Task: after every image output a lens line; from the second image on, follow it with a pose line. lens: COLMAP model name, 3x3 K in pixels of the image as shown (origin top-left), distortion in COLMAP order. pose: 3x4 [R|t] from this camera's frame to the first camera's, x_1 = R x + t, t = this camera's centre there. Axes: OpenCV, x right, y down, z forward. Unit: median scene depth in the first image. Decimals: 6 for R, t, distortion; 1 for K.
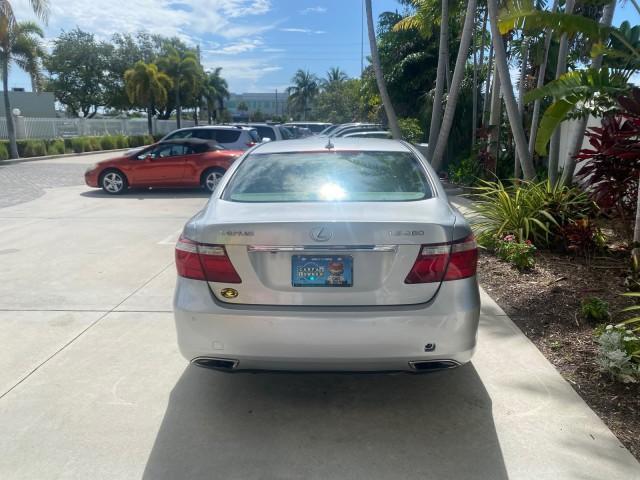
lens RADIAL K [[495.5, 0, 320.0], [0, 495.5, 240.0], [0, 0, 1]] dist [-0.002897, -0.007142]
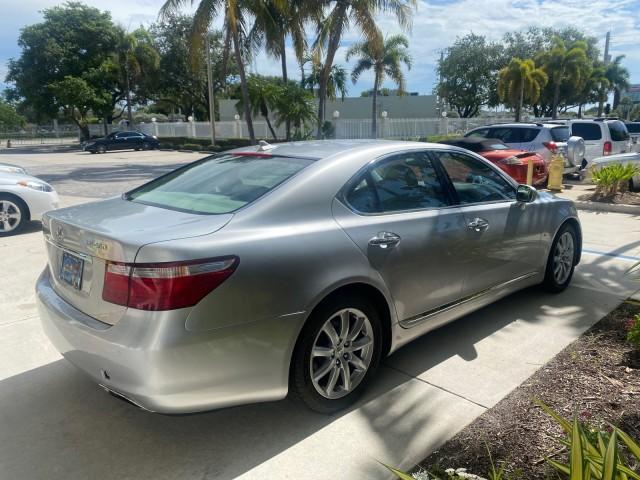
lens RADIAL K [[488.4, 0, 320.0], [0, 488.4, 240.0], [0, 0, 1]] dist [0.004117, -0.007331]
pose [[0.730067, 0.140074, -0.668865, 0.208808], [-0.135339, 0.989017, 0.059398, -0.025751], [0.669839, 0.047160, 0.741007, 0.114792]]
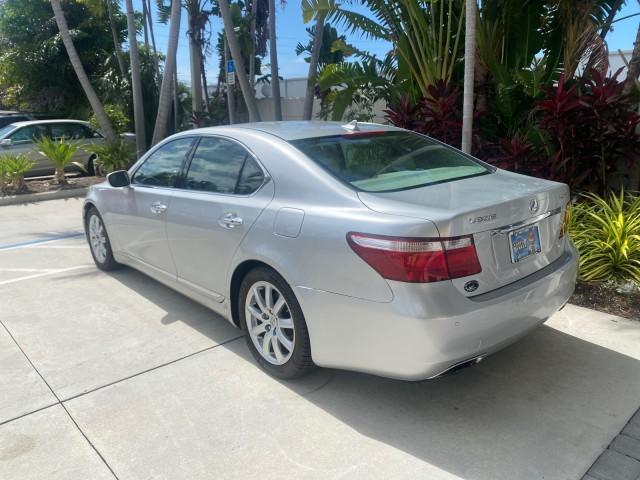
lens RADIAL K [[495.5, 0, 320.0], [0, 495.5, 240.0], [0, 0, 1]] dist [-0.002897, -0.007142]
pose [[0.713267, -0.182594, 0.676691, -0.198688], [0.167610, 0.981893, 0.088278, -0.020974], [-0.680557, 0.050454, 0.730956, 0.103027]]
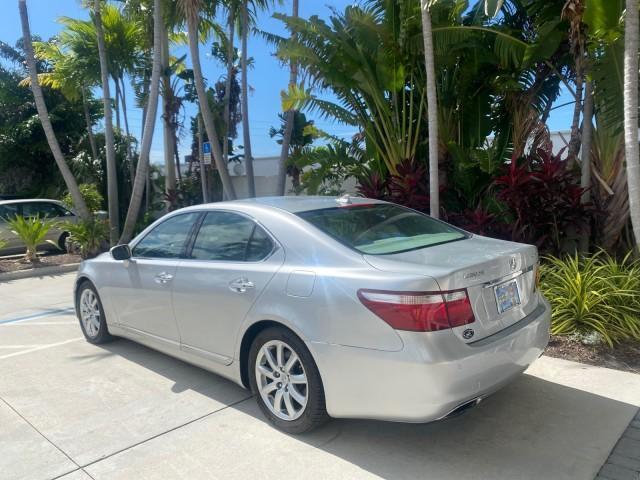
lens RADIAL K [[488.8, 0, 328.2], [0, 488.8, 239.2], [0, 0, 1]] dist [0.000222, -0.007057]
pose [[0.646929, -0.093802, 0.756759, -0.229247], [0.192975, 0.980241, -0.043465, -0.020261], [-0.737729, 0.174154, 0.652247, 0.101444]]
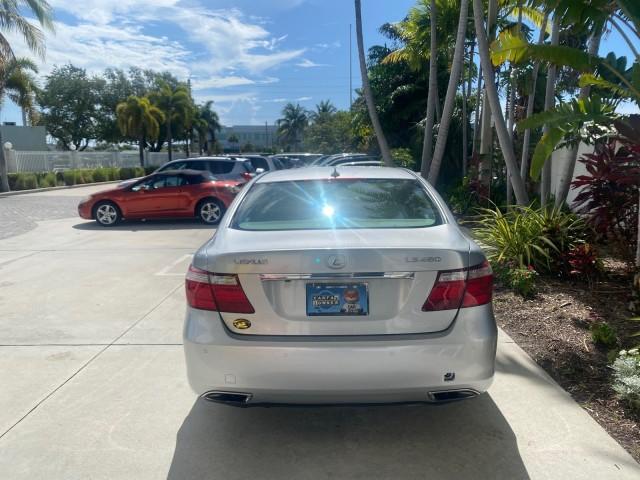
lens RADIAL K [[495.5, 0, 320.0], [0, 495.5, 240.0], [0, 0, 1]] dist [-0.002897, -0.007142]
pose [[0.999747, -0.012710, 0.018537, -0.009124], [0.013797, 0.998120, -0.059720, 0.000692], [-0.017743, 0.059961, 0.998043, 0.003369]]
